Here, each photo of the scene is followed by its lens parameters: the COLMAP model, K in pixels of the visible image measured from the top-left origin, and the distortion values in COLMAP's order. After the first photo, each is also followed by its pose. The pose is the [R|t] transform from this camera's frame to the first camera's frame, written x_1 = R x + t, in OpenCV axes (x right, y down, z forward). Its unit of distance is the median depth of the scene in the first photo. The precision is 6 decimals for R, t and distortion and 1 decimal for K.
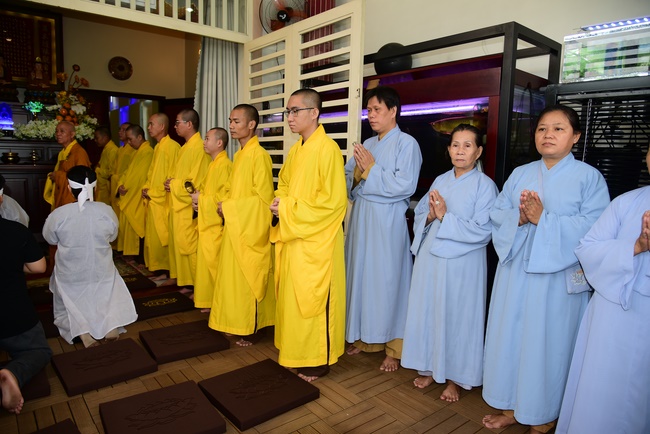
lens RADIAL K [[441.7, 0, 322.9], [0, 441.7, 217.6], [0, 0, 1]] dist [-0.037745, -0.006577]
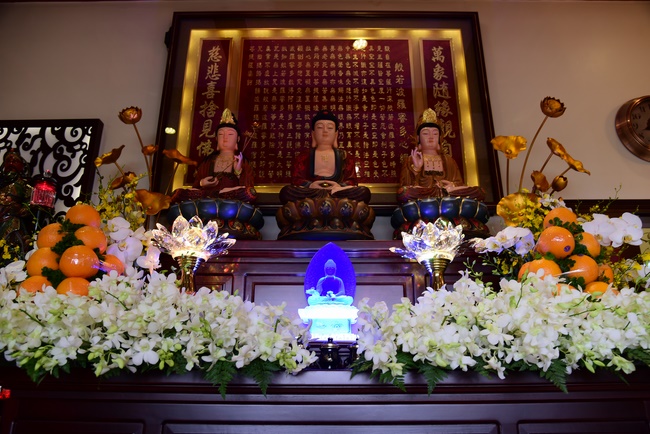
lens RADIAL K [[521.8, 0, 325.2], [0, 521.8, 217.7], [0, 0, 1]] dist [0.002837, 0.000025]
pose [[0.772443, -0.226953, -0.593147, -0.522447], [-0.056462, 0.905727, -0.420084, -0.136533], [0.632569, 0.357981, 0.686808, 0.734864]]
